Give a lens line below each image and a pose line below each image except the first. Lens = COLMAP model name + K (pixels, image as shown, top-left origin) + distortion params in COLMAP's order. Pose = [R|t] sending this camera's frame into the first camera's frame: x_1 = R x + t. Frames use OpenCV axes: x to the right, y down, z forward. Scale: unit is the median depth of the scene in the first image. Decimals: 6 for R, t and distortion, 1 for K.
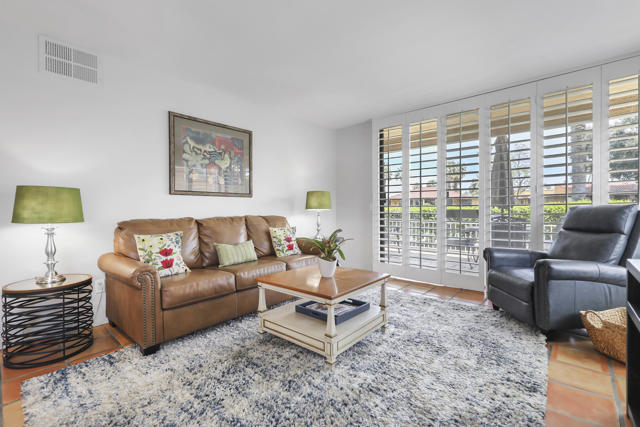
lens RADIAL K [[281.7, 0, 323.6], [0, 281.7, 211.6], [0, 0, 1]] dist [0.023249, -0.003891]
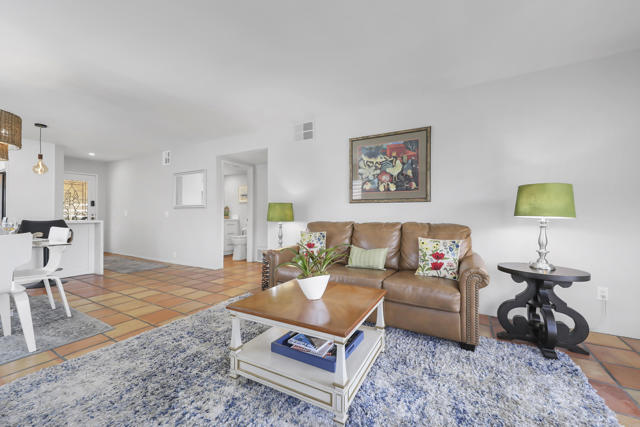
lens RADIAL K [[251.3, 0, 326.0], [0, 251.3, 213.8], [0, 0, 1]] dist [0.001166, -0.000005]
pose [[0.220281, -0.005183, -0.975423, 0.488623], [-0.020294, 0.999745, -0.009895, -0.000566], [0.975225, 0.021974, 0.220120, 0.592704]]
